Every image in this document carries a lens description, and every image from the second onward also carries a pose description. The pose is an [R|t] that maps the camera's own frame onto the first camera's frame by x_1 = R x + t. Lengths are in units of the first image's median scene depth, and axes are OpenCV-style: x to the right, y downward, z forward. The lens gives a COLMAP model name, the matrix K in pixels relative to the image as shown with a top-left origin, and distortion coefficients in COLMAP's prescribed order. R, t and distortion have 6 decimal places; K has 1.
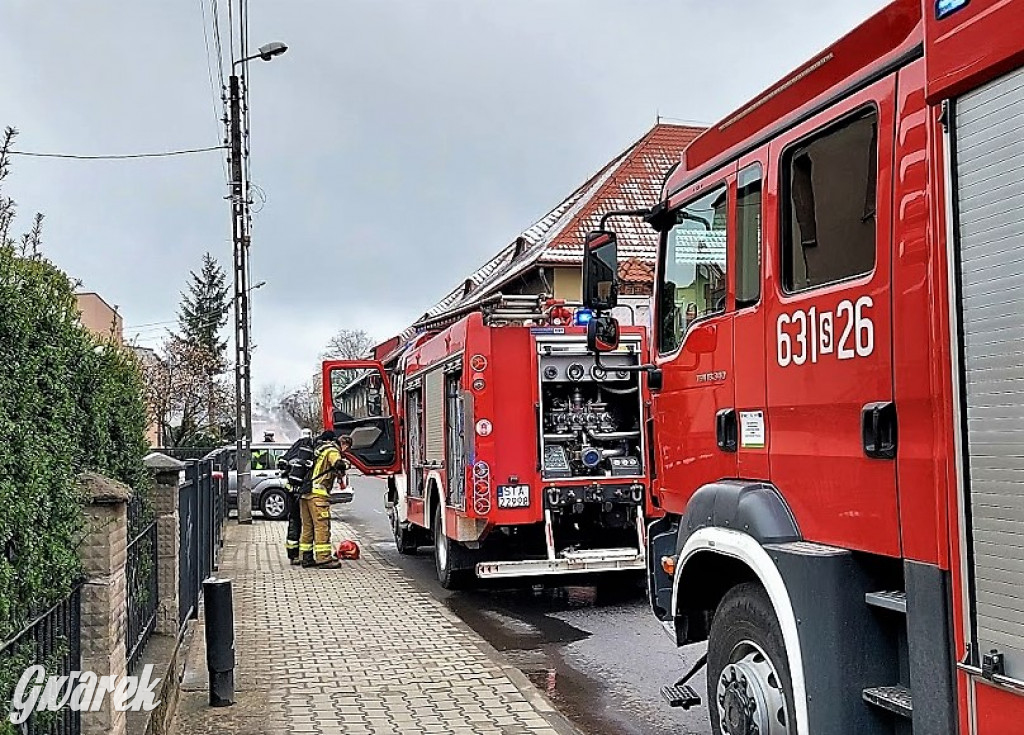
lens RADIAL K [[1142.1, 0, 535.5], [0, 1142.1, 418.7], [0, 0, 1]] dist [0.115799, -0.242069]
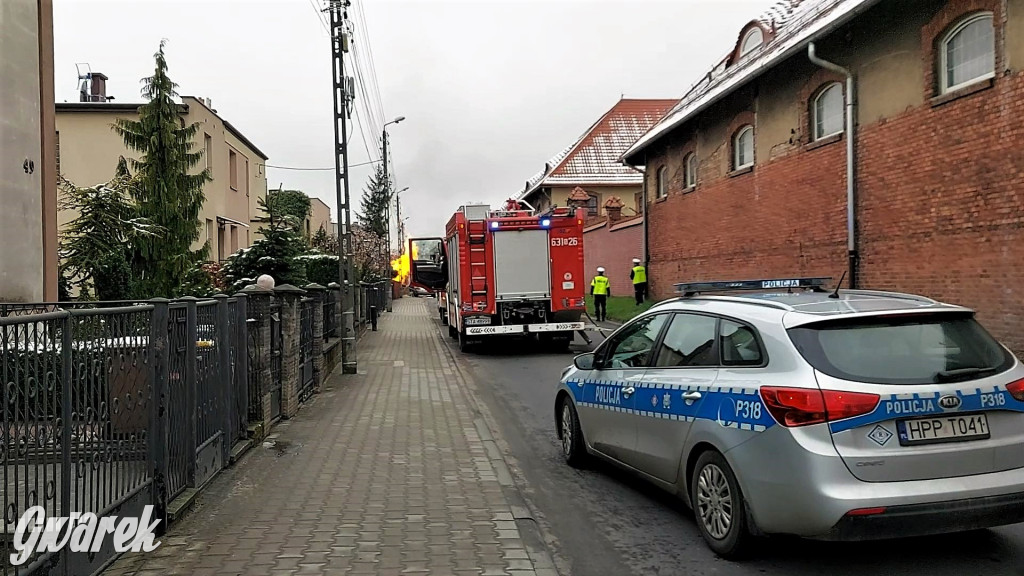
lens RADIAL K [[924.0, 0, 497.6], [0, 924.0, 283.4], [0, 0, 1]] dist [0.048036, -0.009063]
pose [[0.988445, -0.001990, -0.151565, 0.523746], [0.005826, 0.999674, 0.024868, -0.034256], [0.151466, -0.025464, 0.988134, -1.749271]]
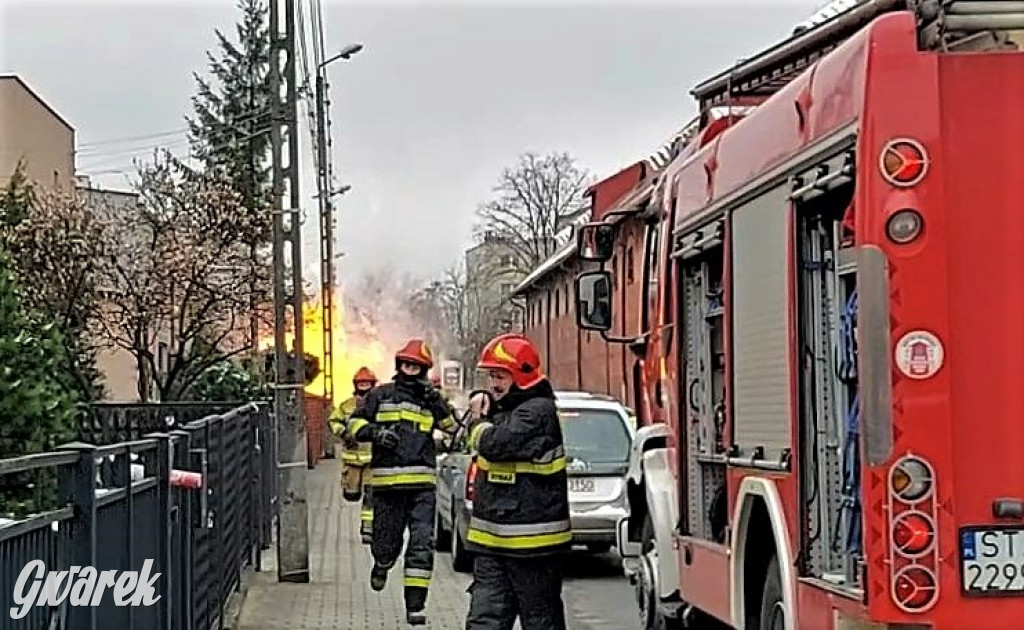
lens RADIAL K [[2389.4, 0, 499.9], [0, 2389.4, 356.7], [0, 0, 1]] dist [0.073068, 0.329781]
pose [[0.984197, 0.000631, -0.177073, -0.039631], [0.000601, 0.999976, 0.006908, 0.003424], [0.177073, -0.006905, 0.984173, 0.269783]]
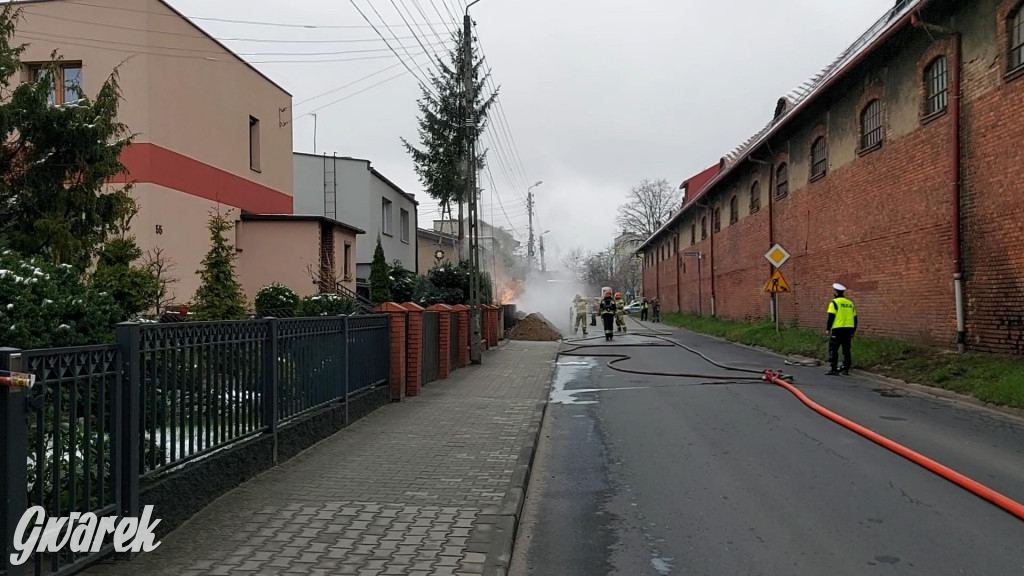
lens RADIAL K [[924.0, 0, 497.6], [0, 924.0, 283.4], [0, 0, 1]] dist [0.048036, -0.009063]
pose [[0.949352, -0.002874, -0.314201, -0.526707], [0.003798, 0.999990, 0.002328, 0.055313], [0.314191, -0.003404, 0.949354, 2.929242]]
